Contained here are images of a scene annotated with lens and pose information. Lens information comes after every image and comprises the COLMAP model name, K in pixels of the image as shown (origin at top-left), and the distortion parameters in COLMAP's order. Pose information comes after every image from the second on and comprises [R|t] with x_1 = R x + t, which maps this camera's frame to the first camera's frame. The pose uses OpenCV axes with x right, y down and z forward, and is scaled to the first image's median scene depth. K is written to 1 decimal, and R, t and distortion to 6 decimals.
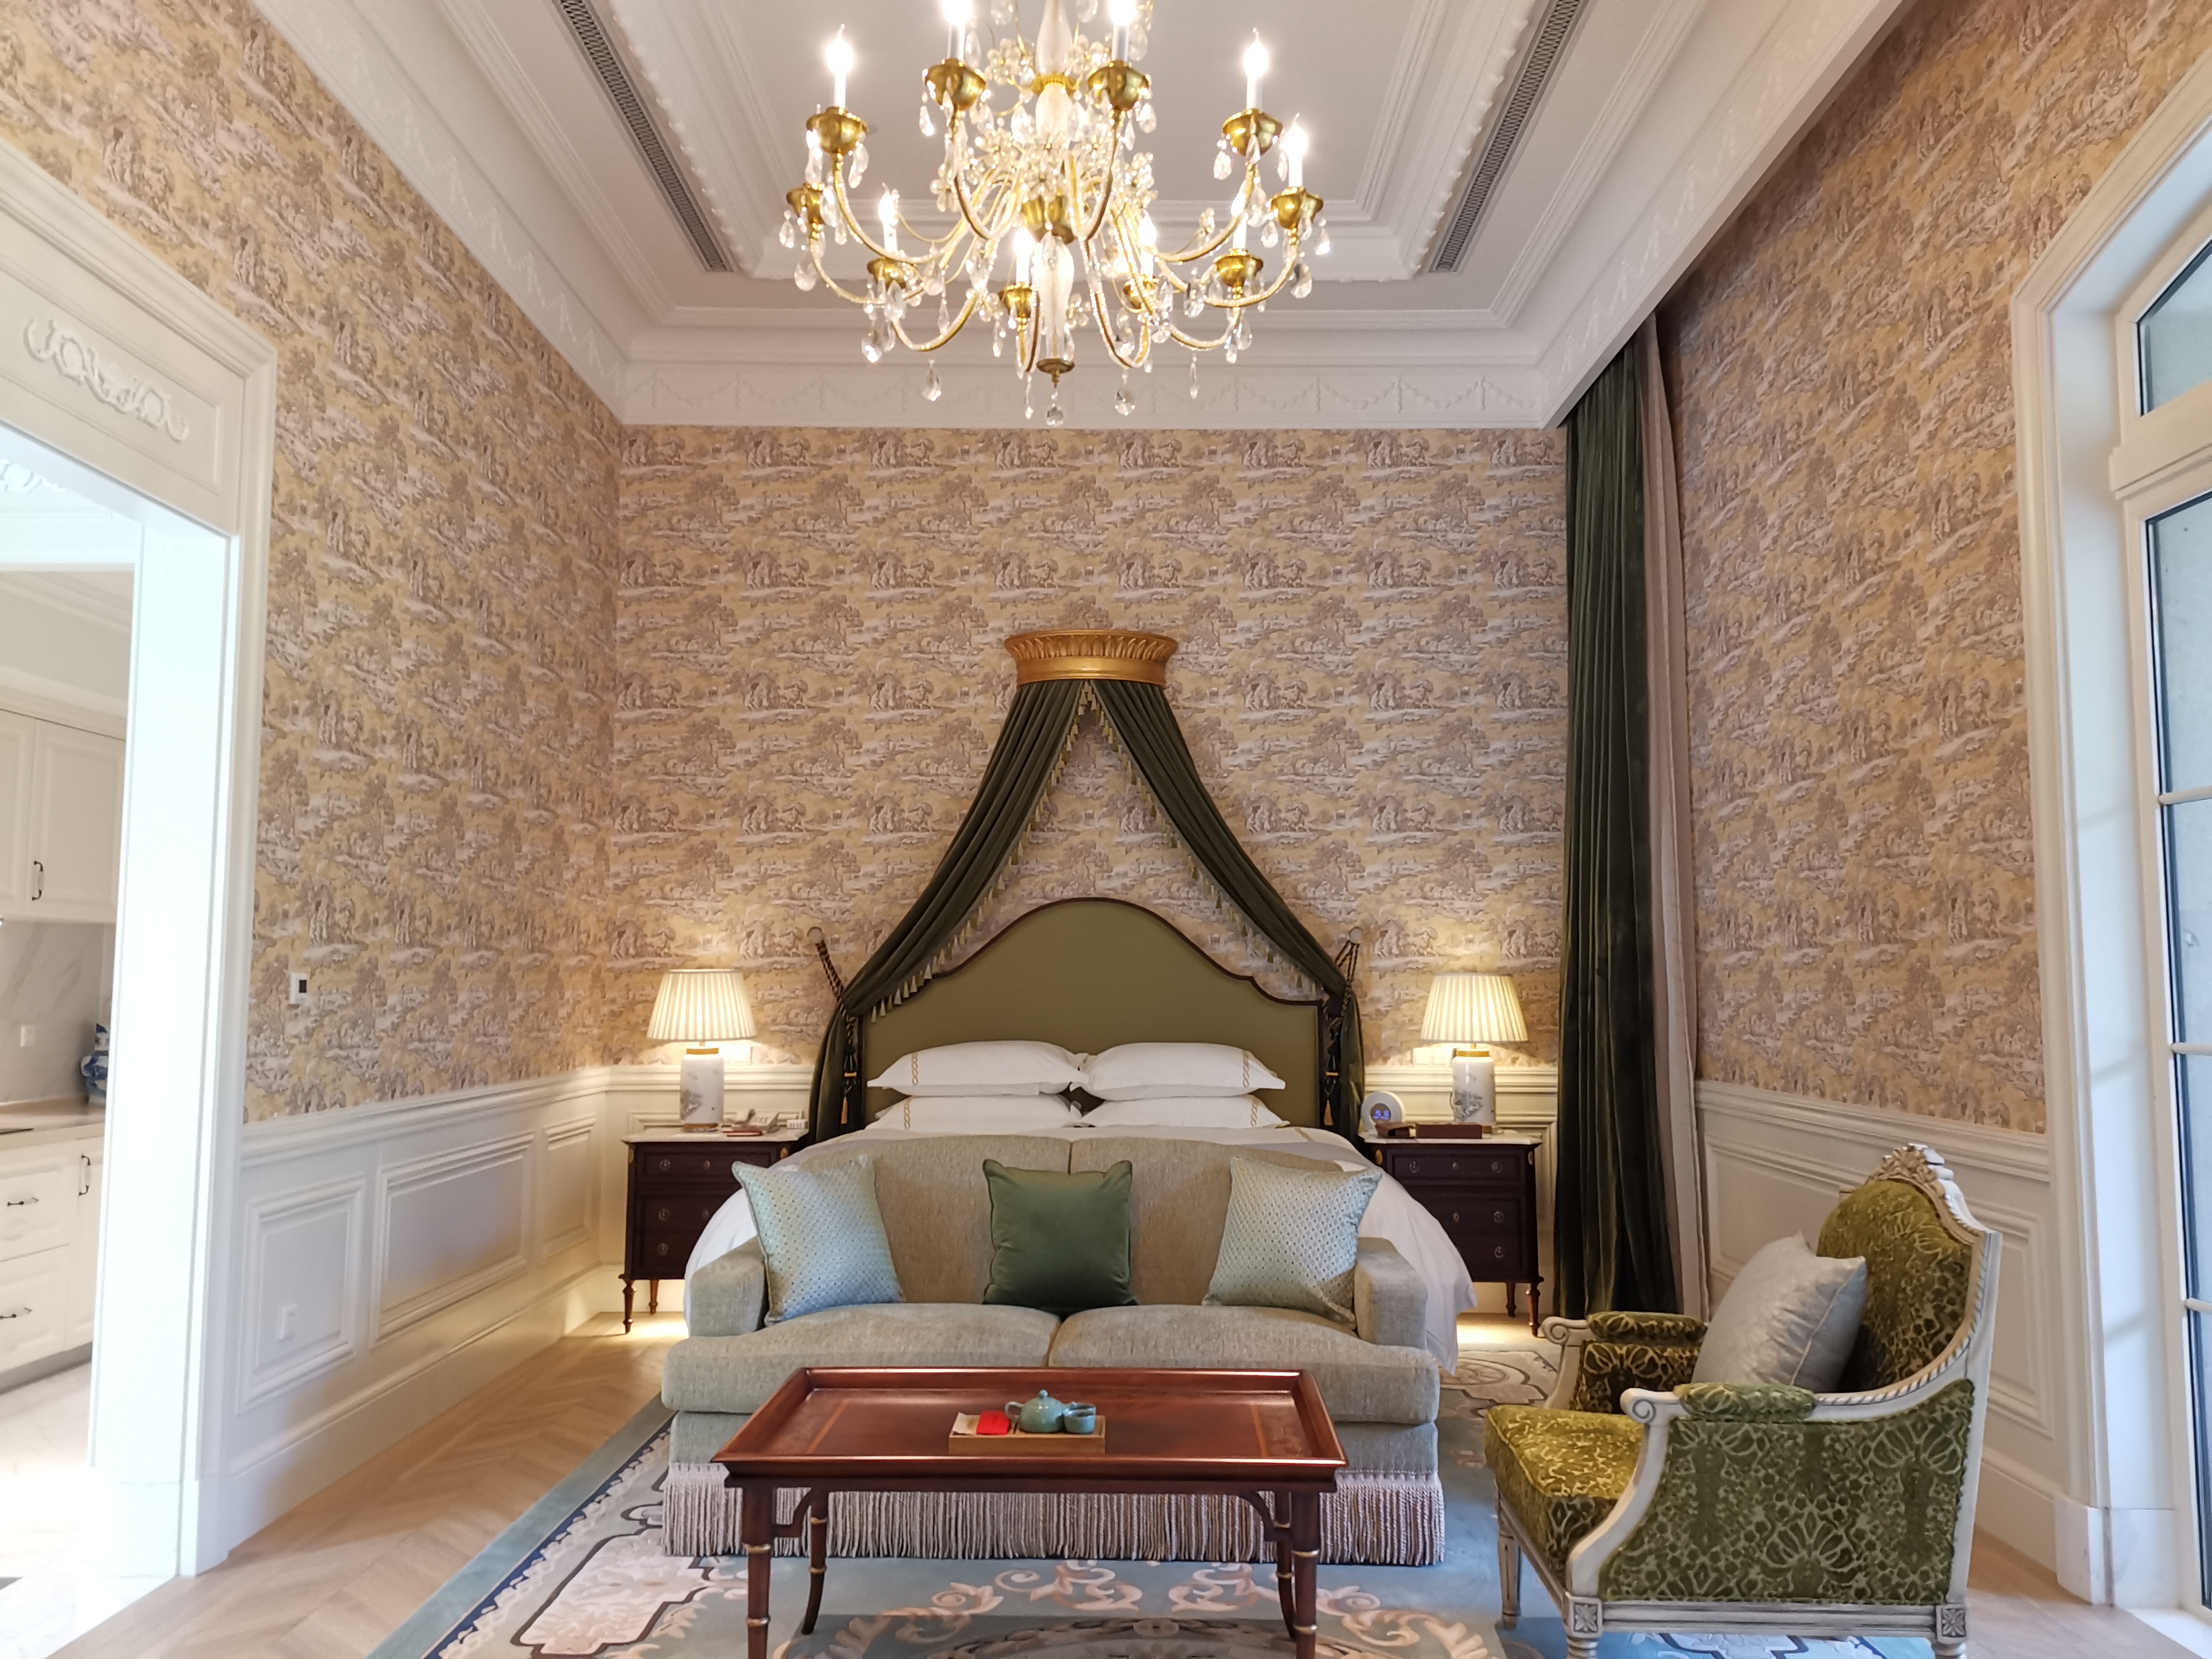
lens RADIAL K [[1744.6, 0, 1090.1], [0, 1744.6, 824.8], [0, 0, 1]] dist [0.103681, -0.054702]
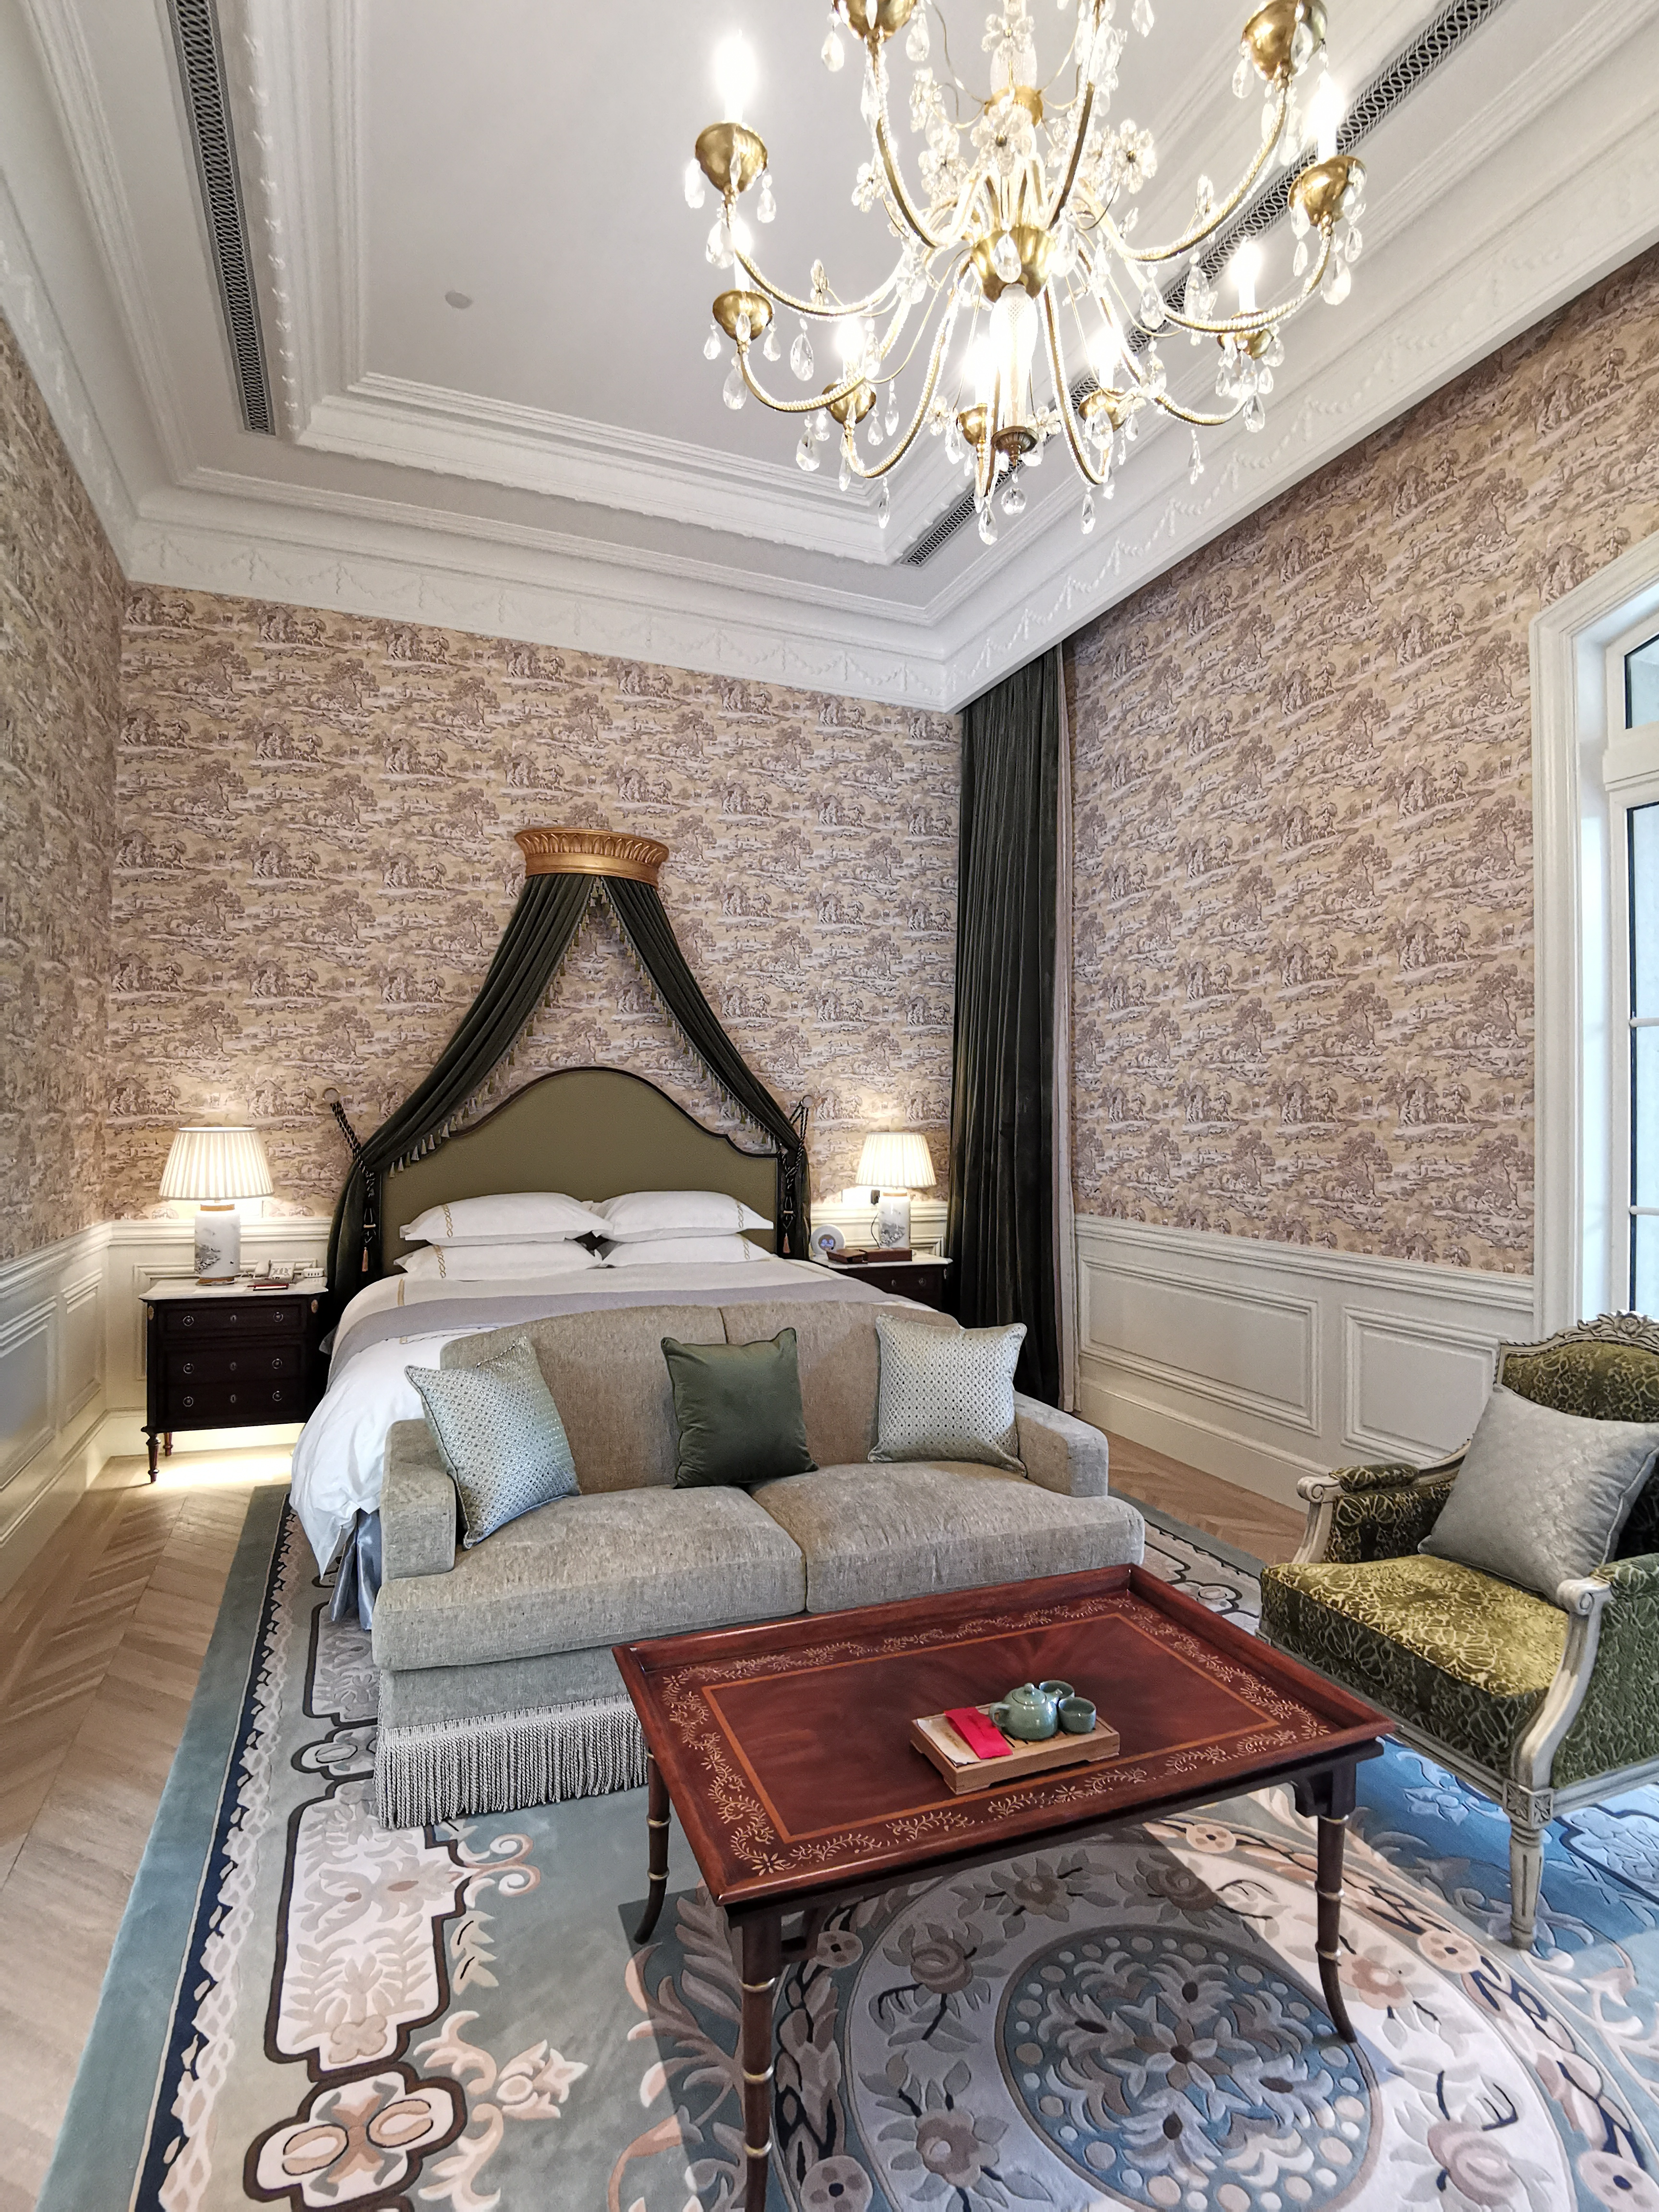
lens RADIAL K [[1132.5, 0, 826.8], [0, 1132.5, 1101.4], [0, 0, 1]] dist [-0.021243, 0.004313]
pose [[0.921453, 0.012363, 0.388294, -0.148391], [-0.042401, 0.996723, 0.068887, 0.006598], [-0.386170, -0.079940, 0.918957, 0.257572]]
